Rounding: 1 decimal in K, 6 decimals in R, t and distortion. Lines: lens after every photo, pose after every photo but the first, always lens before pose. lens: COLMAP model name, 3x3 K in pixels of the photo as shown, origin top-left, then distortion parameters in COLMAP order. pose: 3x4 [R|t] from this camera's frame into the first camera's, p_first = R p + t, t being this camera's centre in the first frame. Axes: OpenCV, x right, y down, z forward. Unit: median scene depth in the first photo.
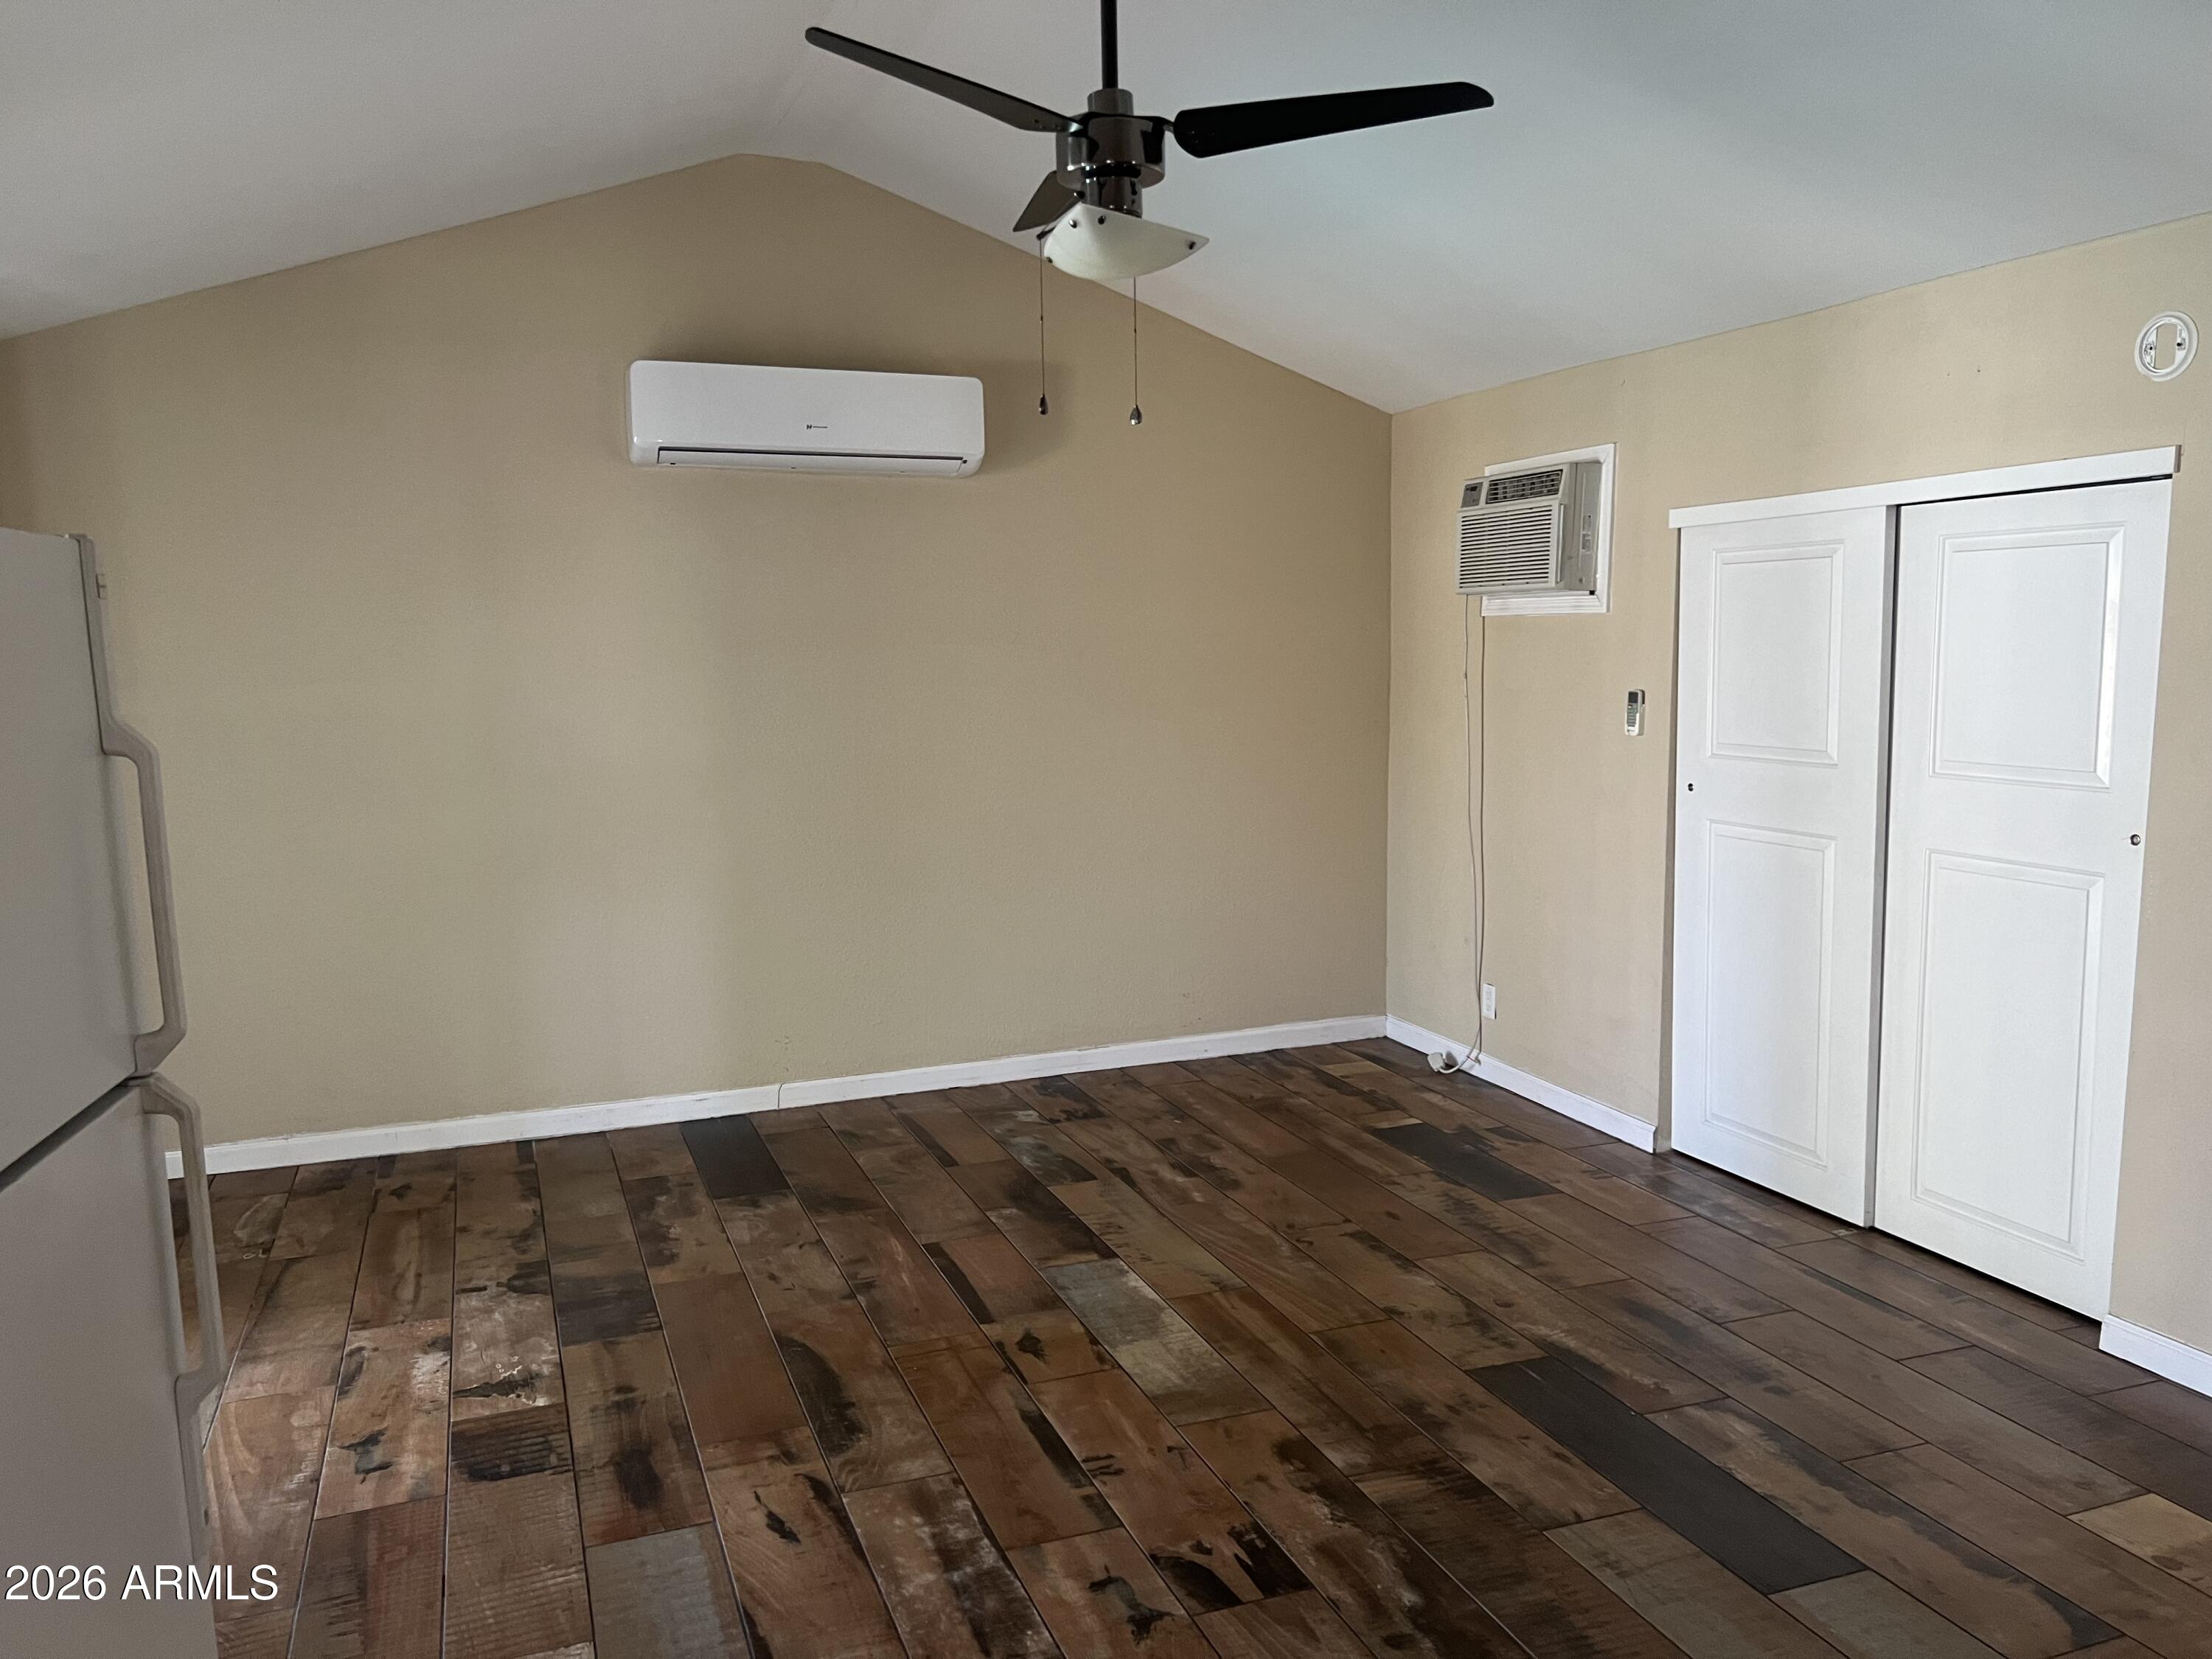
lens RADIAL K [[1648.3, 0, 1111.9], [0, 1648.3, 825.5], [0, 0, 1]] dist [0.106769, -0.101877]
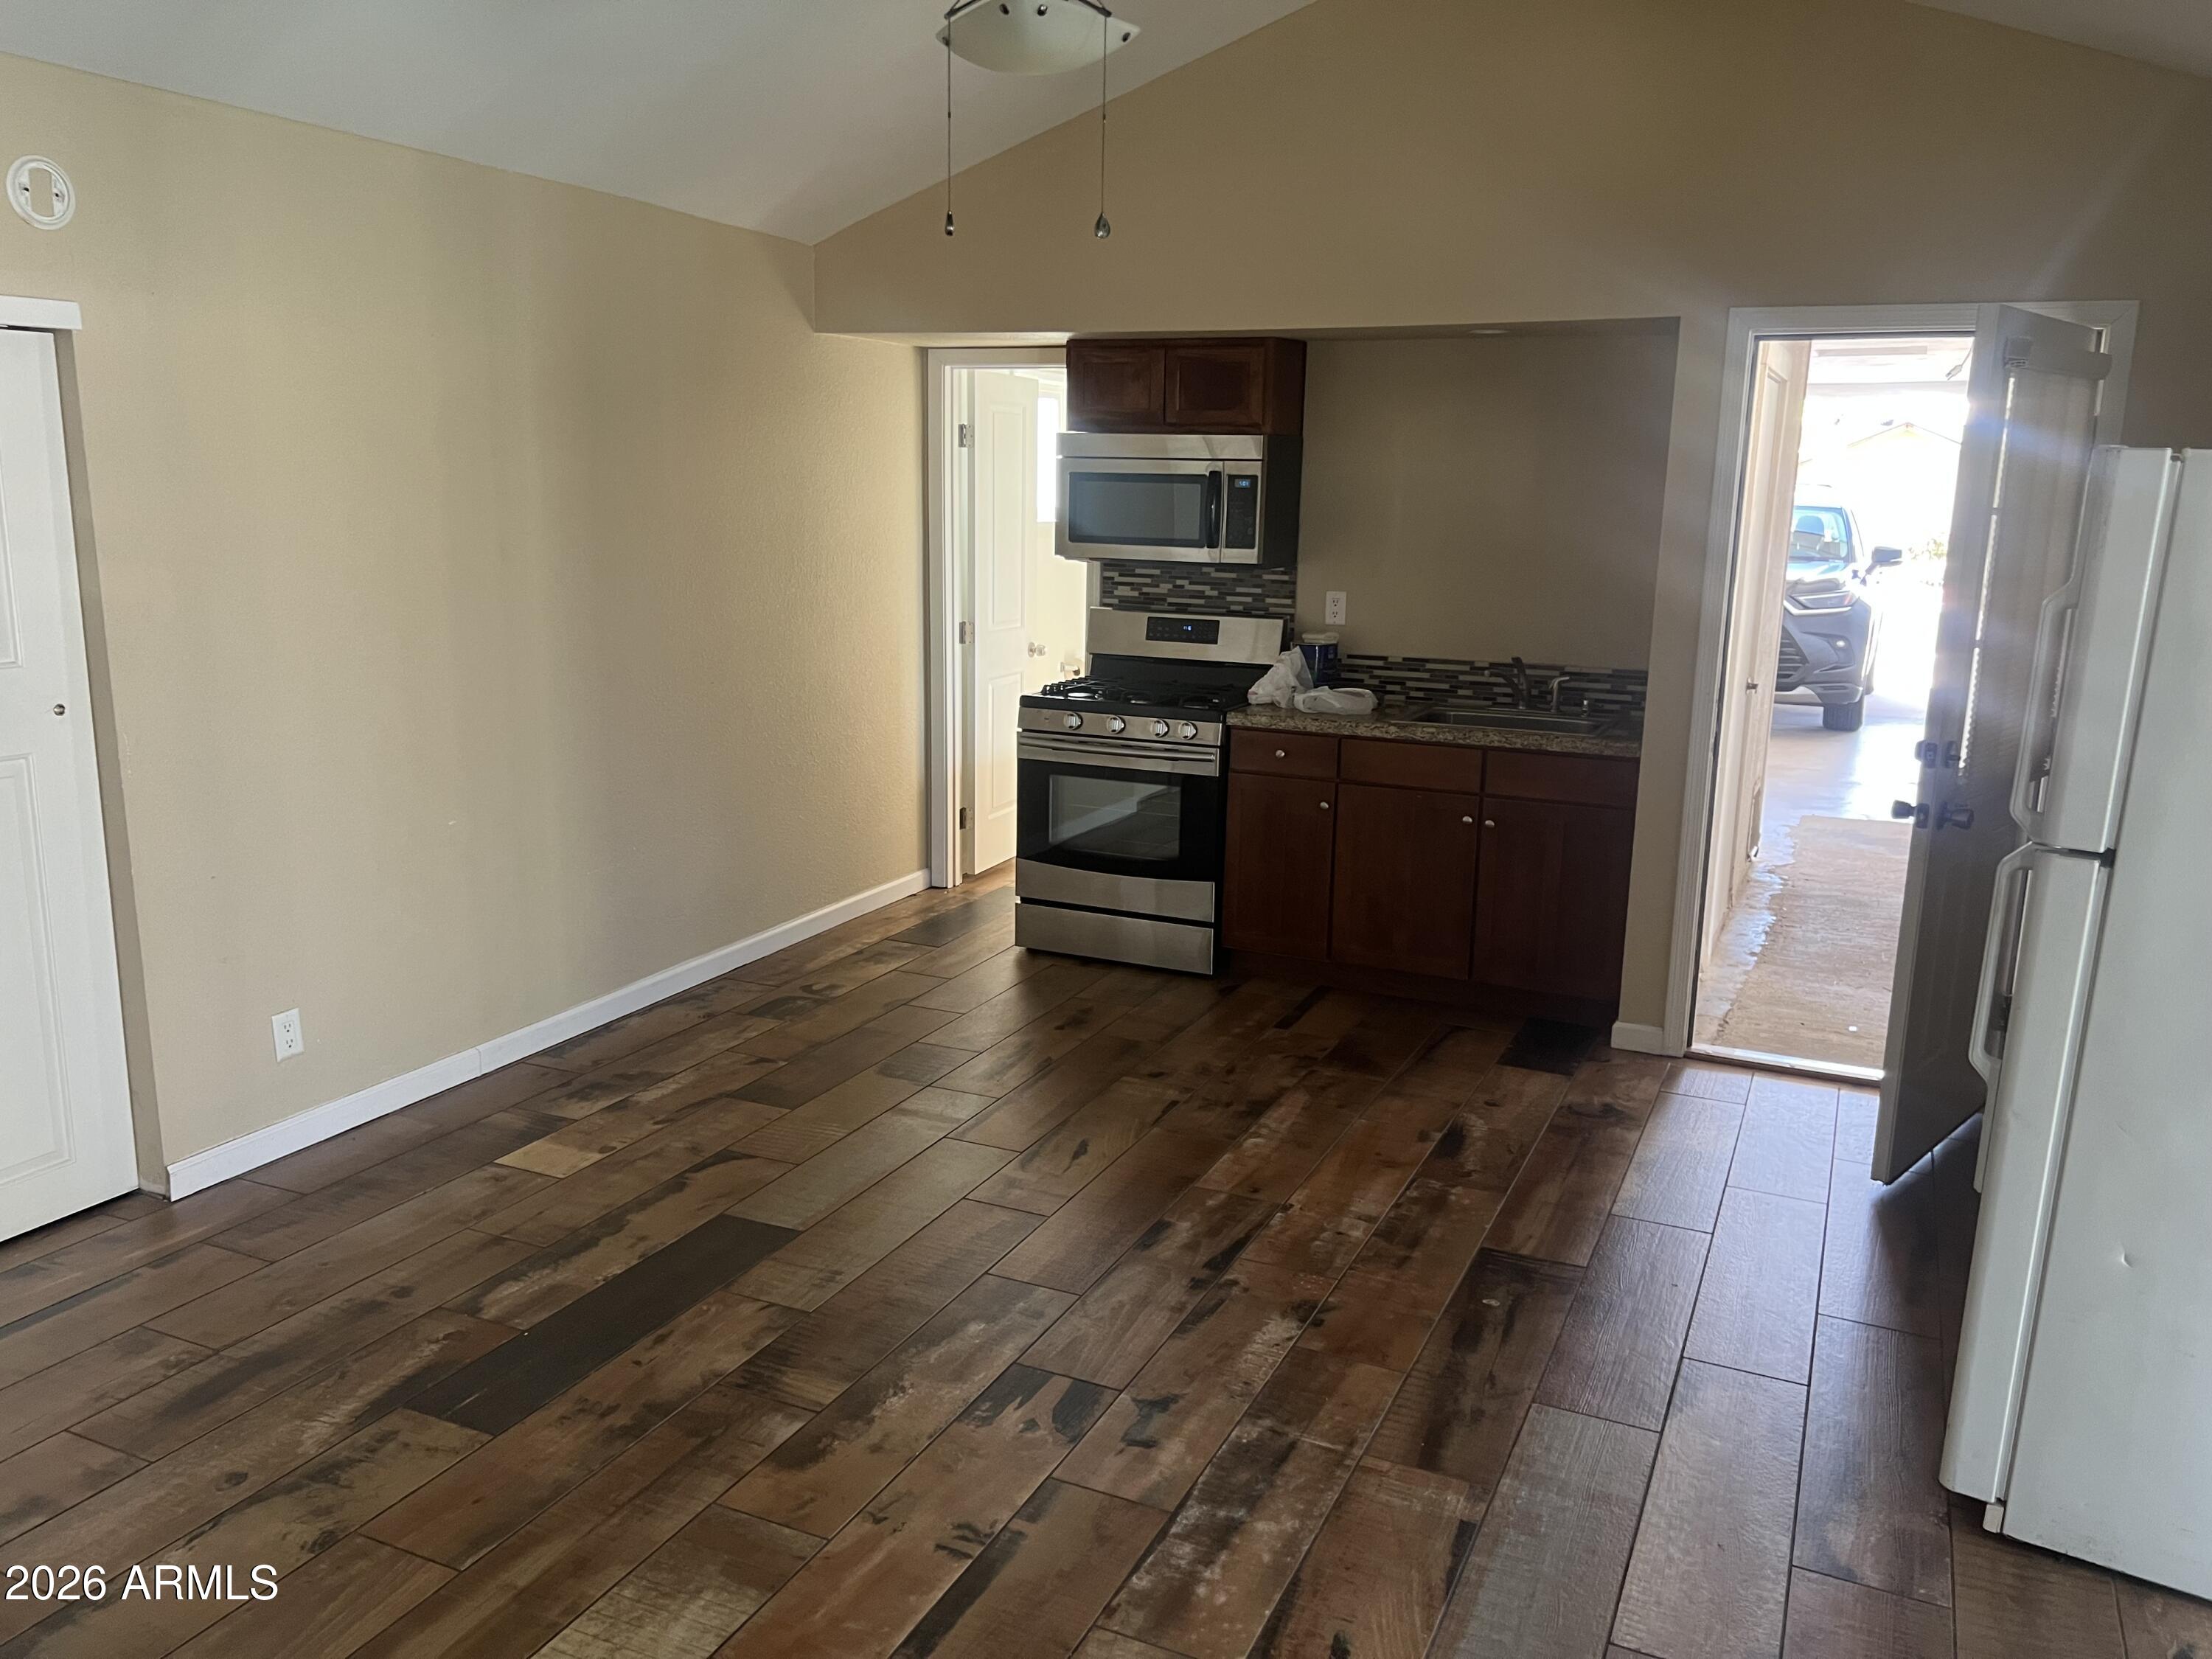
lens RADIAL K [[1648.3, 0, 1111.9], [0, 1648.3, 825.5], [0, 0, 1]] dist [0.106769, -0.101877]
pose [[-0.687508, -0.145782, 0.711393, -0.587775], [0.075364, 0.960028, 0.269567, -0.166506], [-0.722255, 0.238943, -0.649041, 1.401250]]
